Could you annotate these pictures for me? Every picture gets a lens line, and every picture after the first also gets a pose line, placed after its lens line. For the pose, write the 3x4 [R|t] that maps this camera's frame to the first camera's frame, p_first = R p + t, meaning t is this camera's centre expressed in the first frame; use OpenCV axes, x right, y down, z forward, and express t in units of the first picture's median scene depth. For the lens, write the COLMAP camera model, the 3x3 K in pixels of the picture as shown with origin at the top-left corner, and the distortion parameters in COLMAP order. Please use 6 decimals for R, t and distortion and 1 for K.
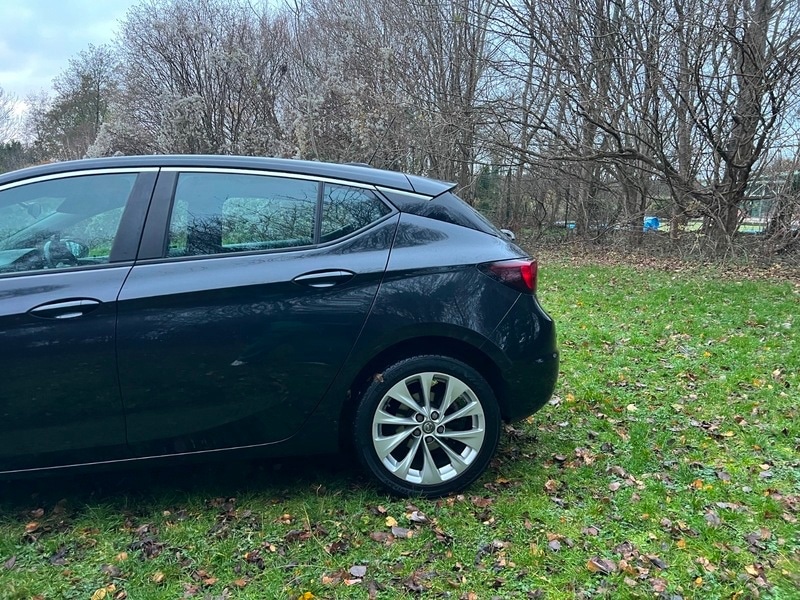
lens RADIAL K [[584.8, 0, 392.5], [0, 584.8, 297.1], [0, 0, 1]] dist [0.052339, -0.055483]
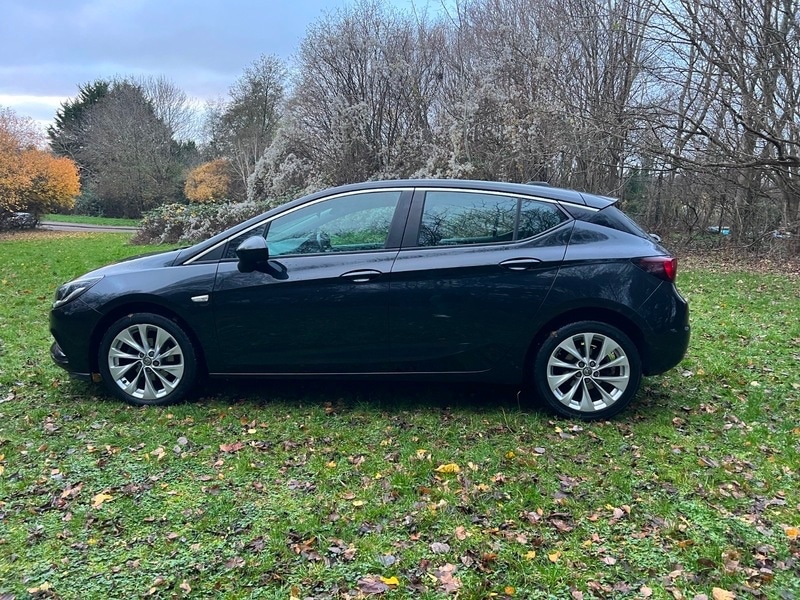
lens RADIAL K [[591.4, 0, 400.6], [0, 591.4, 303.5], [0, 0, 1]] dist [0.020525, -0.004998]
pose [[0.977595, 0.056027, -0.202901, -0.093211], [-0.053463, 0.998406, 0.018100, 0.051234], [0.203592, -0.006847, 0.979032, -0.469537]]
